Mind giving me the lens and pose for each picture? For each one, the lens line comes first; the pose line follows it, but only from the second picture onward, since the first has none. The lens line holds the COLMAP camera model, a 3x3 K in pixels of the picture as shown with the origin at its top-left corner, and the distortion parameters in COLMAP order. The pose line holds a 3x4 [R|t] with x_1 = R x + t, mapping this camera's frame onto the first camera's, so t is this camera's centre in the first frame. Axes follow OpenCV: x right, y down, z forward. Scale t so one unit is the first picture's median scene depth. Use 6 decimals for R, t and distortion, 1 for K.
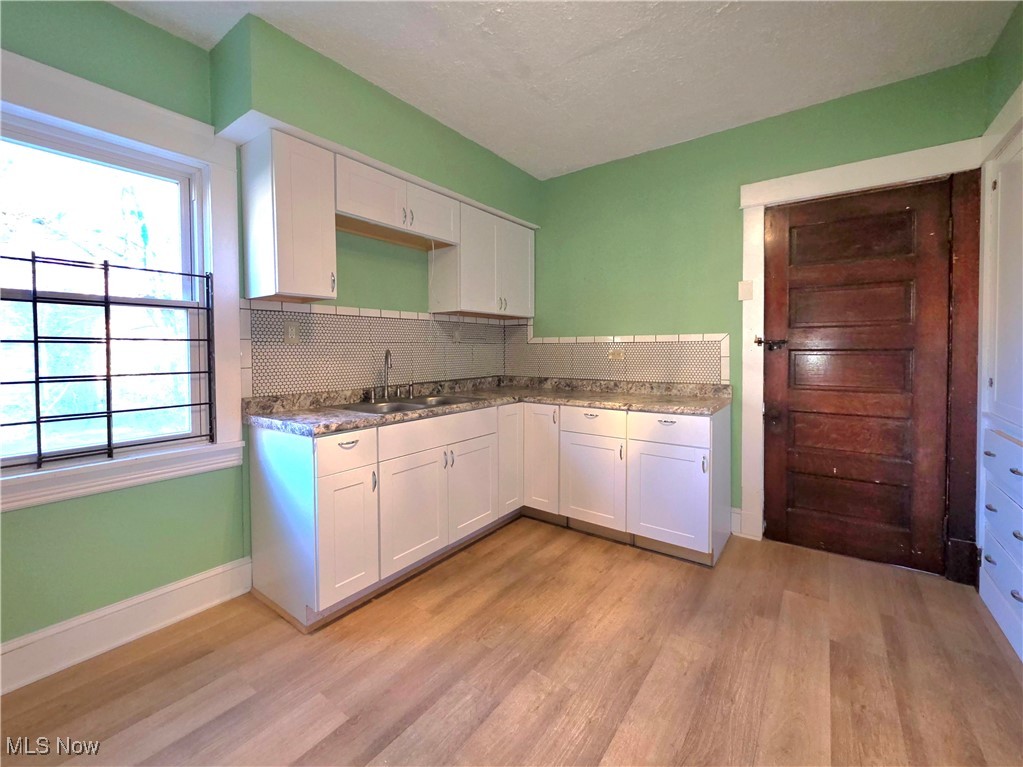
lens RADIAL K [[439.3, 0, 523.7], [0, 439.3, 379.8], [0, 0, 1]] dist [-0.004186, 0.000826]
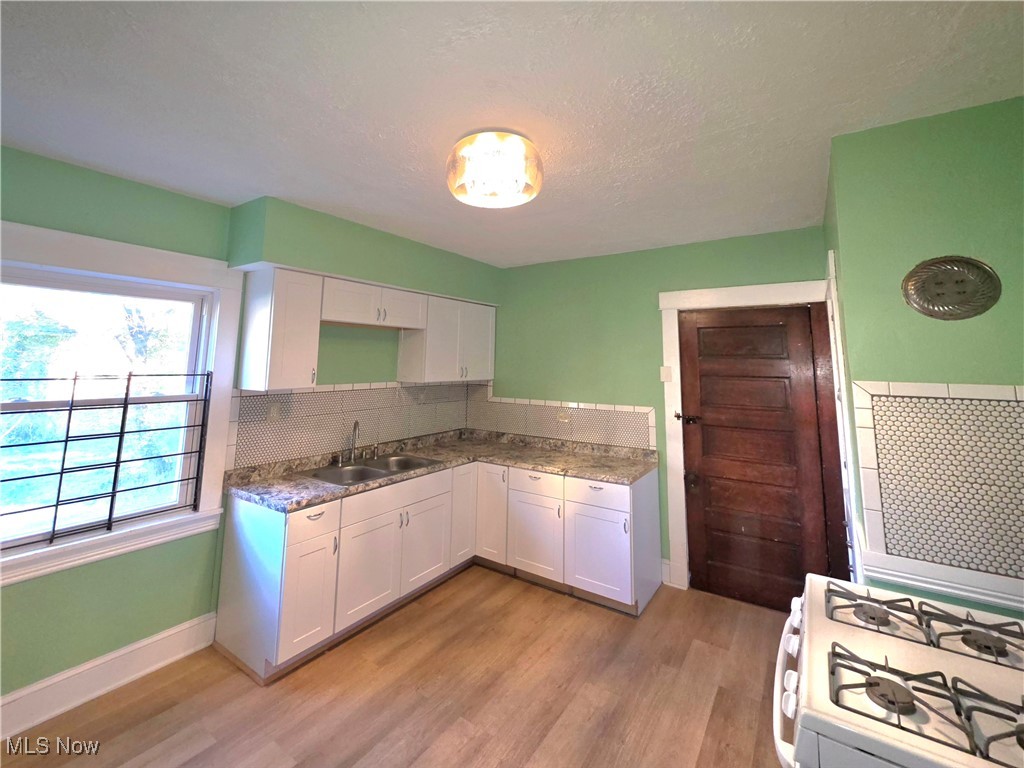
lens RADIAL K [[439.8, 0, 532.8], [0, 439.8, 357.1], [0, 0, 1]] dist [-0.004186, 0.000826]
pose [[0.996893, 0.039470, 0.068169, 0.071129], [-0.032186, 0.993970, -0.104825, -0.135754], [-0.071895, 0.102305, 0.992152, -0.209827]]
